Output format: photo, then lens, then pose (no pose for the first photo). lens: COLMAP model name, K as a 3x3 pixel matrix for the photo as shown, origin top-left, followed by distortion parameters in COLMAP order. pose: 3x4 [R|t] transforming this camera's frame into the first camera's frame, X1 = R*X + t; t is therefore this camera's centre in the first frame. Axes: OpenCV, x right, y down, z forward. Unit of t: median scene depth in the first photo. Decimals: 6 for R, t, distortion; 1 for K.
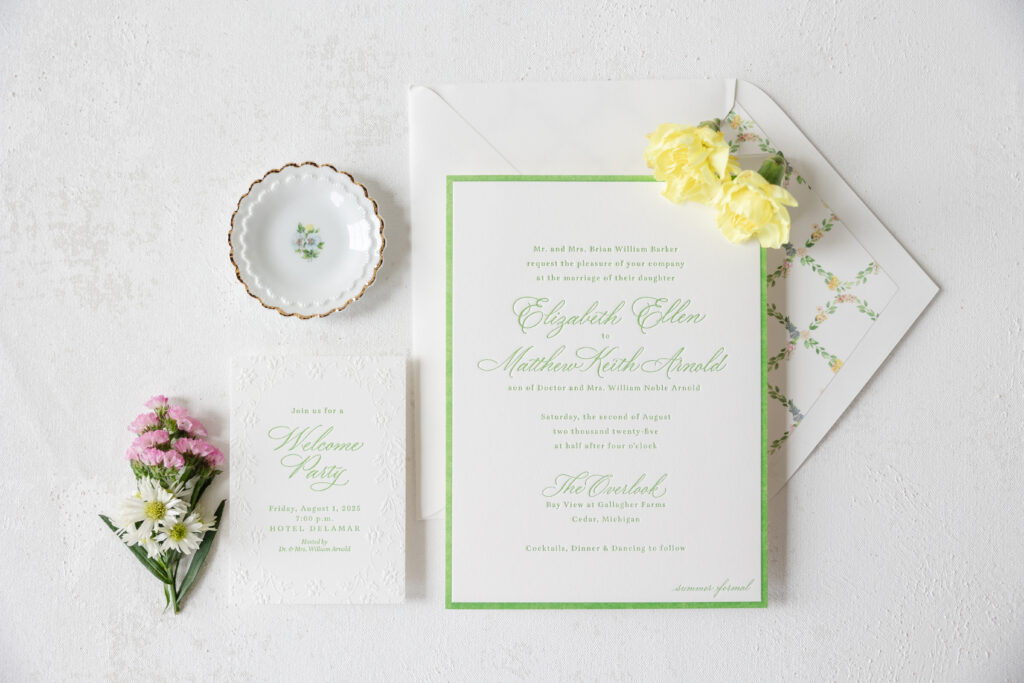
lens RADIAL K [[1030.1, 0, 520.8], [0, 1030.1, 364.9], [0, 0, 1]] dist [-0.041157, 0.000000]
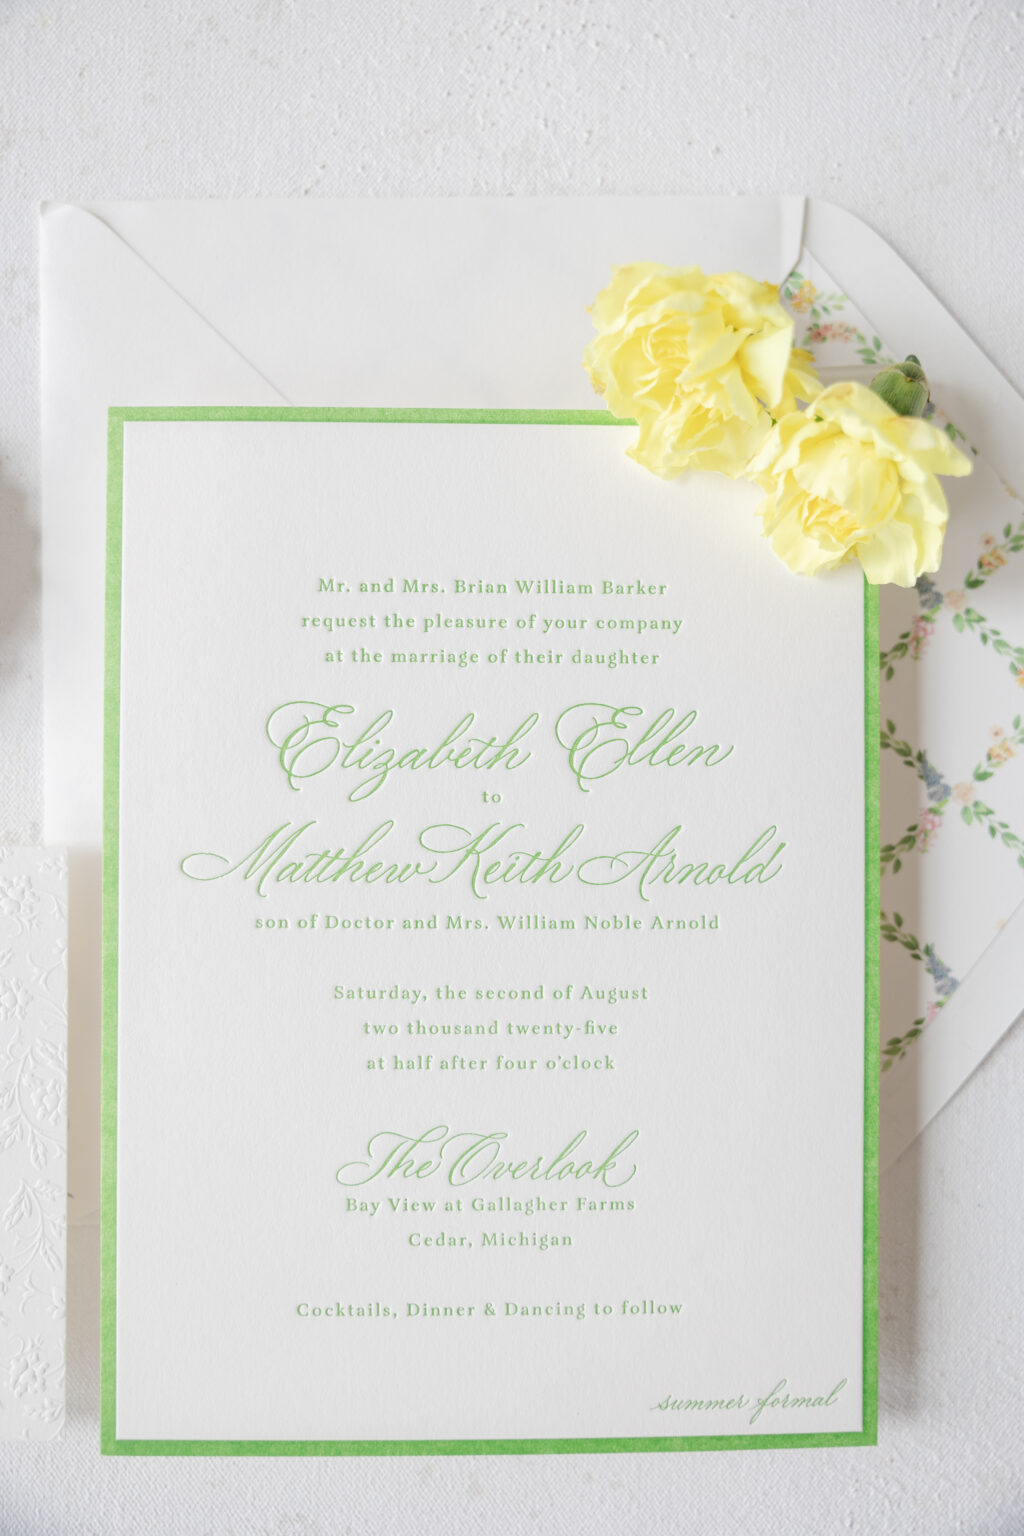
lens RADIAL K [[1292.7, 0, 519.9], [0, 1292.7, 767.4], [0, 0, 1]] dist [-0.037526, 0.034165]
pose [[0.999827, 0.004641, 0.018000, 0.084488], [-0.004538, 0.999973, -0.005777, -0.037046], [-0.018026, 0.005694, 0.999821, 0.480736]]
